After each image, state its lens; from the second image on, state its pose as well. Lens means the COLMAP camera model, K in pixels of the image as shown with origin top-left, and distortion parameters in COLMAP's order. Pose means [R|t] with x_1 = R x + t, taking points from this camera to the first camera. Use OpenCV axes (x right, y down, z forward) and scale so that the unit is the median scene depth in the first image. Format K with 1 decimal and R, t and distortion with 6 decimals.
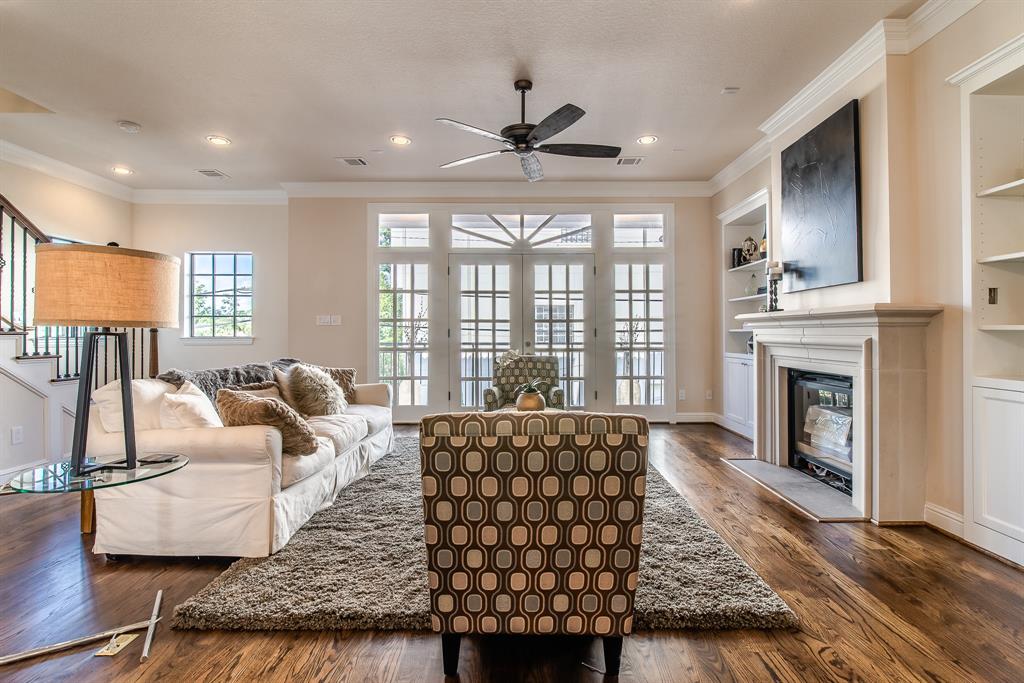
lens RADIAL K [[473.3, 0, 525.5], [0, 473.3, 336.7], [0, 0, 1]] dist [0.000170, 0.000394]
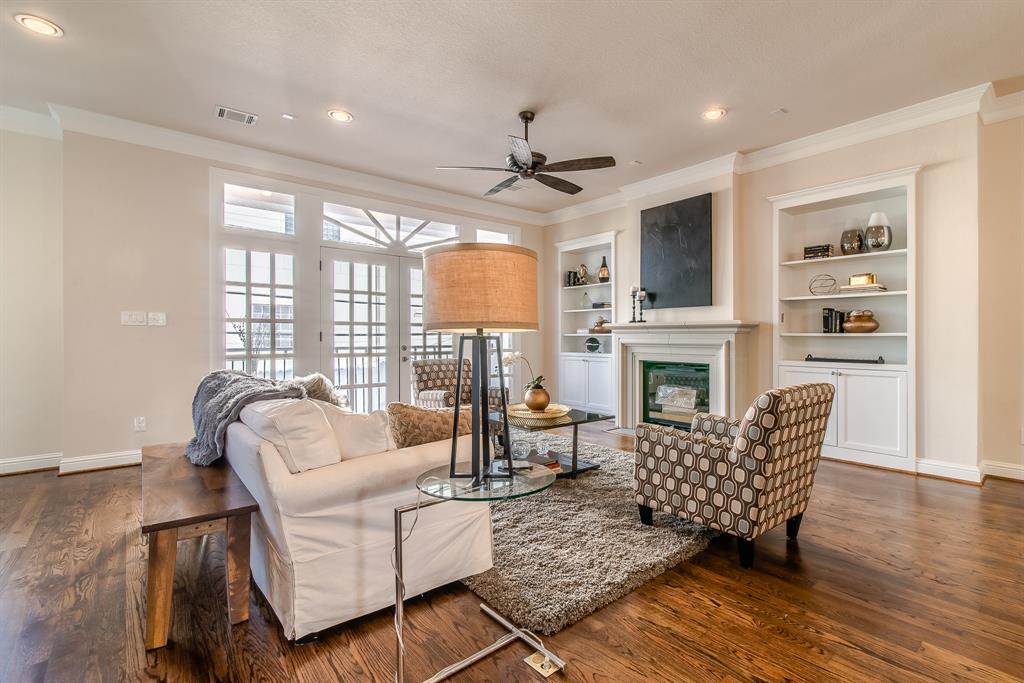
lens RADIAL K [[470.4, 0, 525.8], [0, 470.4, 339.8], [0, 0, 1]] dist [0.030826, -0.000004]
pose [[0.773471, -0.002706, 0.633825, -0.461229], [0.002528, 0.999996, 0.001184, -0.001449], [-0.633826, 0.000687, 0.773475, 0.083409]]
